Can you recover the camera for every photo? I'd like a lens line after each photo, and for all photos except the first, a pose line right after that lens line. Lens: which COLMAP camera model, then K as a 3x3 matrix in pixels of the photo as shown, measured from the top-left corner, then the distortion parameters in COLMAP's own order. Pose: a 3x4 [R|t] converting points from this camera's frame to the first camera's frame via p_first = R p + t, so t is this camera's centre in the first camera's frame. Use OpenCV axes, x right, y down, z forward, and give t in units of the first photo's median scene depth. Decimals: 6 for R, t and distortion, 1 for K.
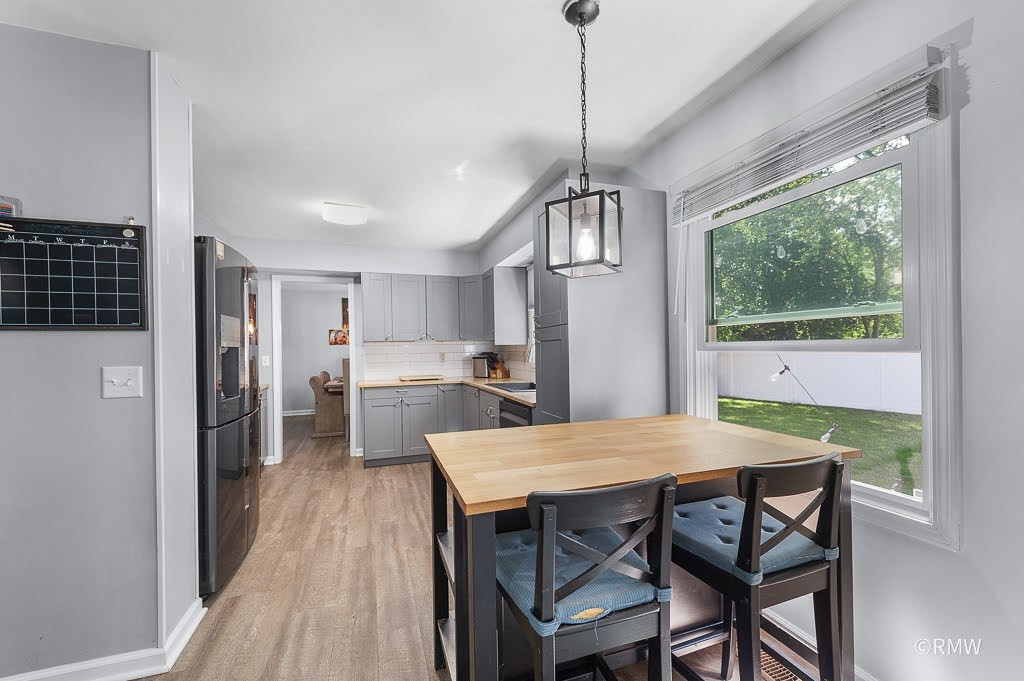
lens RADIAL K [[416.5, 0, 513.7], [0, 416.5, 351.7], [0, 0, 1]] dist [0.016740, -0.004011]
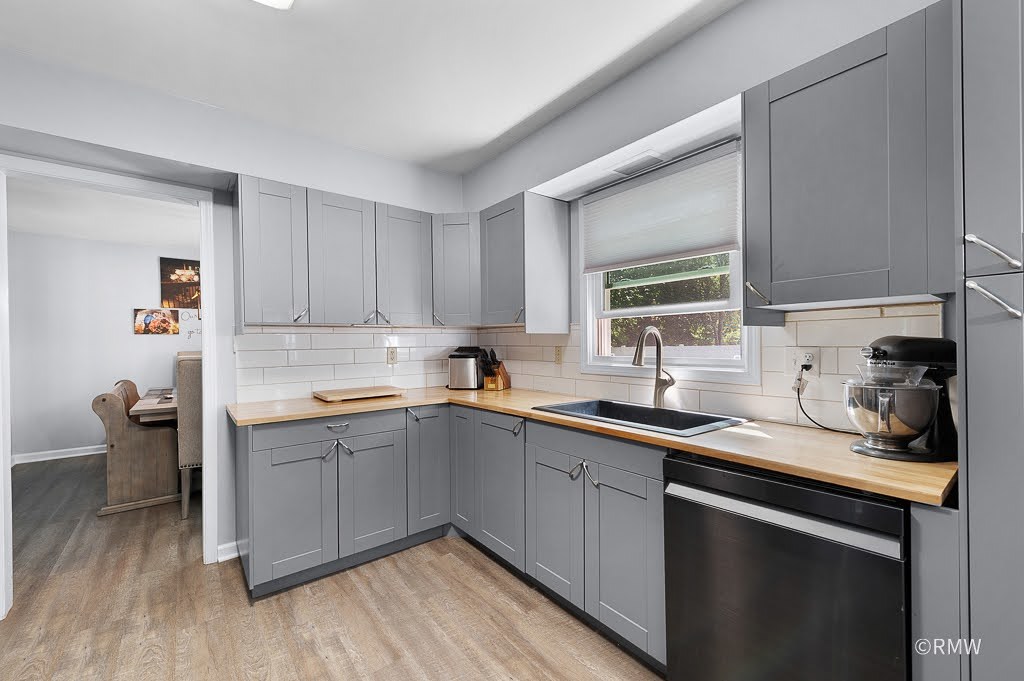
lens RADIAL K [[416.5, 0, 514.9], [0, 416.5, 348.1], [0, 0, 1]] dist [0.016740, -0.004011]
pose [[0.943482, 0.001061, 0.331423, -0.218710], [-0.001956, 0.999995, 0.002367, 0.001476], [-0.331419, -0.002881, 0.943479, 0.435596]]
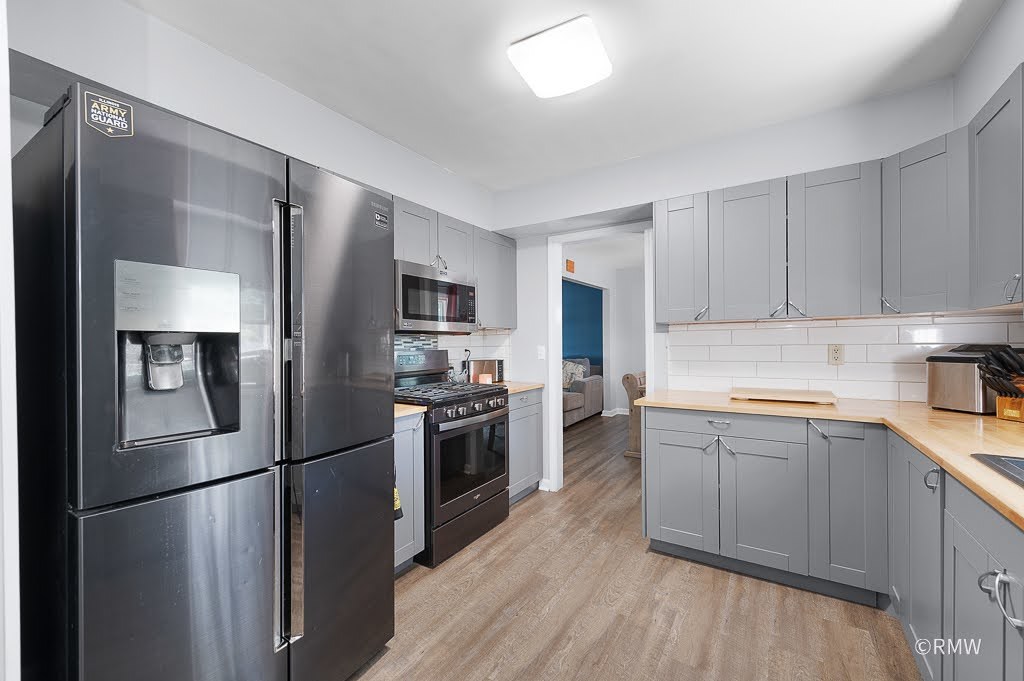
lens RADIAL K [[416.5, 0, 514.8], [0, 416.5, 345.6], [0, 0, 1]] dist [0.016740, -0.004011]
pose [[0.628415, 0.016321, -0.777707, -0.034939], [-0.005334, 0.999847, 0.016672, -0.002470], [0.777860, -0.006329, 0.628405, 0.469313]]
